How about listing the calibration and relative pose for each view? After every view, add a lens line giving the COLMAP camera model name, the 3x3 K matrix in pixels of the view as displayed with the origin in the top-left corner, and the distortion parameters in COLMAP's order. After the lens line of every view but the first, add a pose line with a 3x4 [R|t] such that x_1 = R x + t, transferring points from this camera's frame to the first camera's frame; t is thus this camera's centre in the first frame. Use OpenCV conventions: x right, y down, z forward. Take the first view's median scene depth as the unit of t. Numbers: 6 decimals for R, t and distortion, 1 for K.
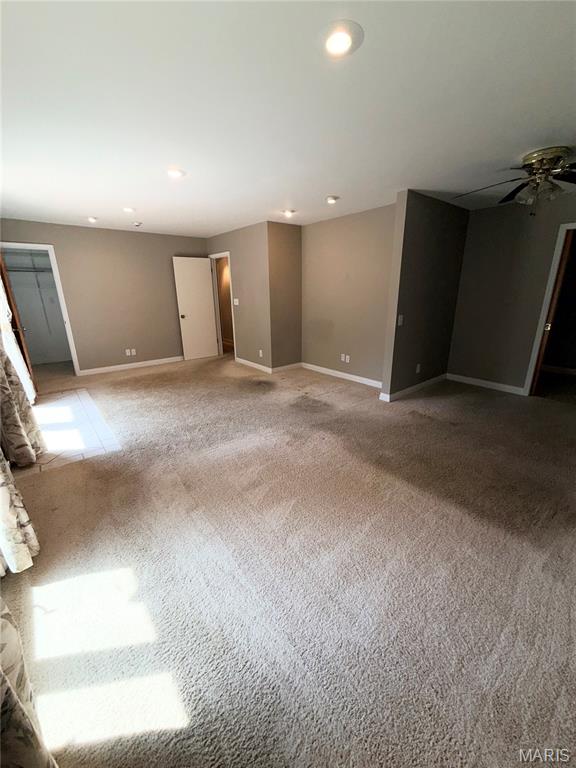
lens RADIAL K [[303.0, 0, 289.0], [0, 303.0, 380.3], [0, 0, 1]] dist [-0.002703, -0.000038]
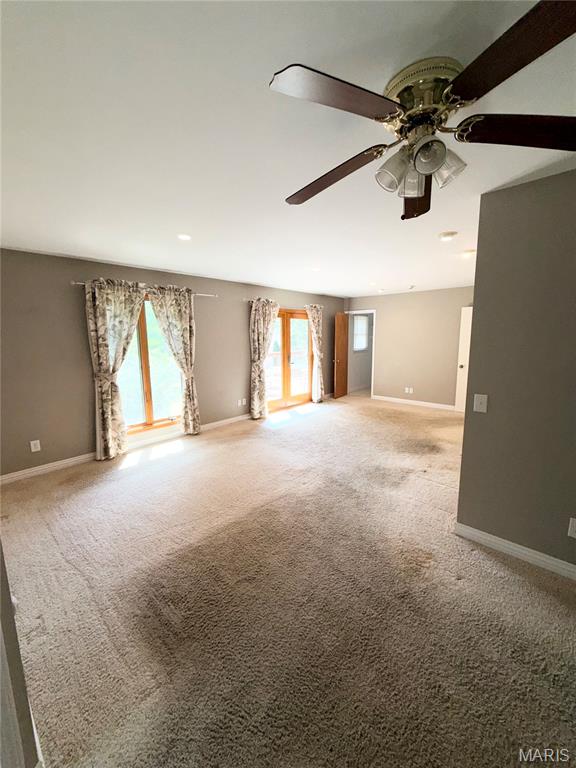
lens RADIAL K [[303.0, 0, 289.0], [0, 303.0, 380.3], [0, 0, 1]] dist [-0.002703, -0.000038]
pose [[0.147690, 0.153803, -0.977002, 0.867446], [-0.283298, 0.953021, 0.107202, -0.197296], [0.947592, 0.260950, 0.184324, 0.533098]]
